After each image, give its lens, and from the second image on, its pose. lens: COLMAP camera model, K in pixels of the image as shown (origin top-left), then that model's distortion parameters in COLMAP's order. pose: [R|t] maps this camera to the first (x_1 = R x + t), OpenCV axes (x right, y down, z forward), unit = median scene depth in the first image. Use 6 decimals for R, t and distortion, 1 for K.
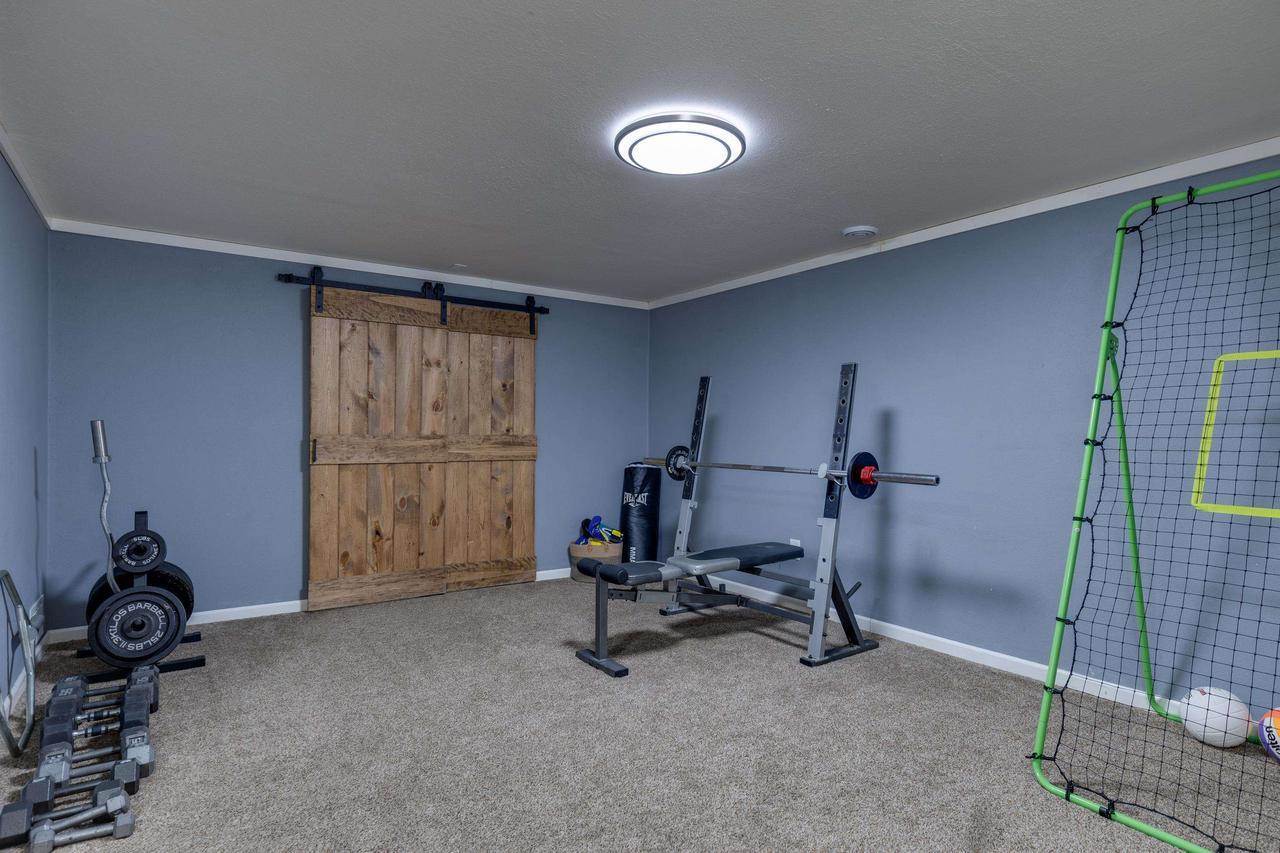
lens RADIAL K [[694.8, 0, 645.2], [0, 694.8, 430.2], [0, 0, 1]] dist [-0.001083, -0.000063]
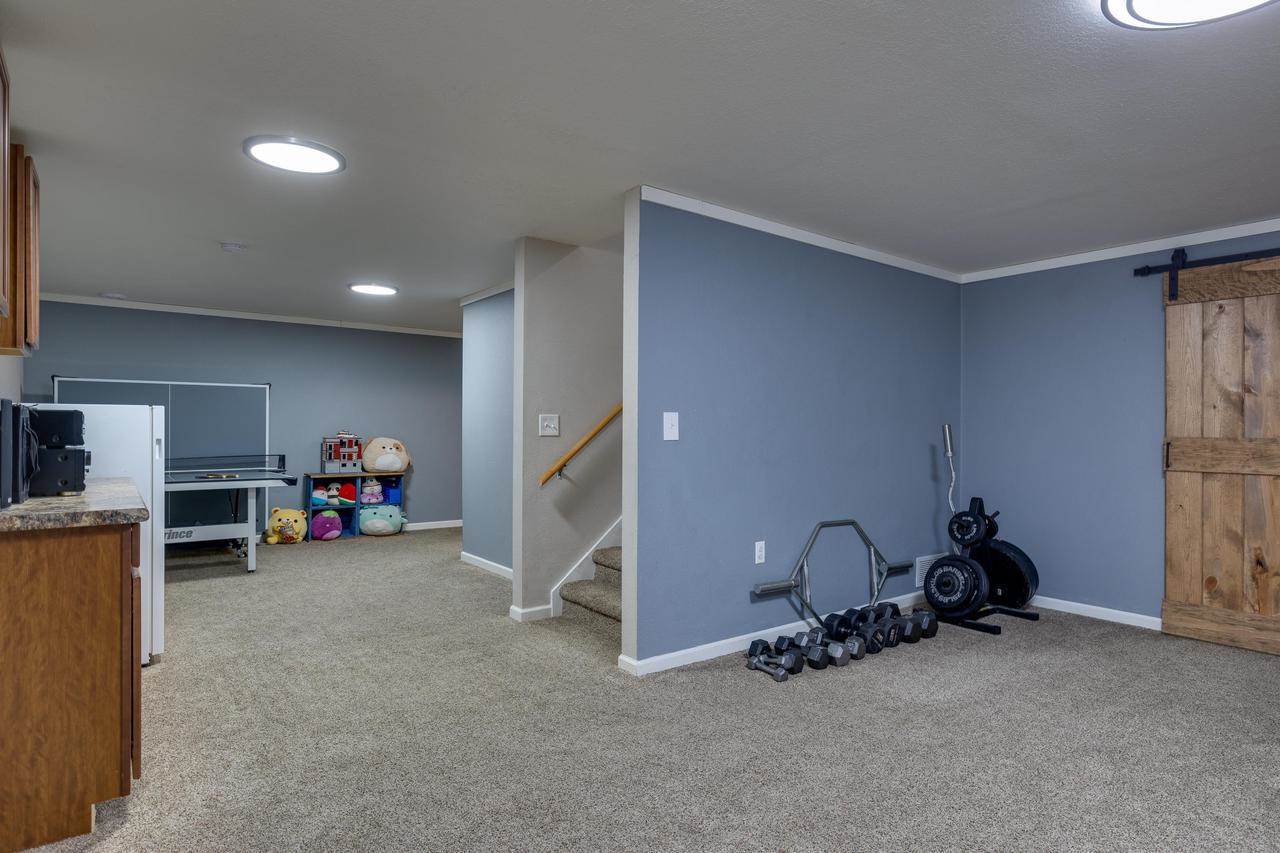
lens RADIAL K [[694.8, 0, 644.6], [0, 694.8, 427.8], [0, 0, 1]] dist [-0.001083, -0.000063]
pose [[0.039765, -0.009211, -0.999167, 0.387228], [-0.004654, 0.999945, -0.009403, 0.005438], [0.999198, 0.005024, 0.039720, 0.280486]]
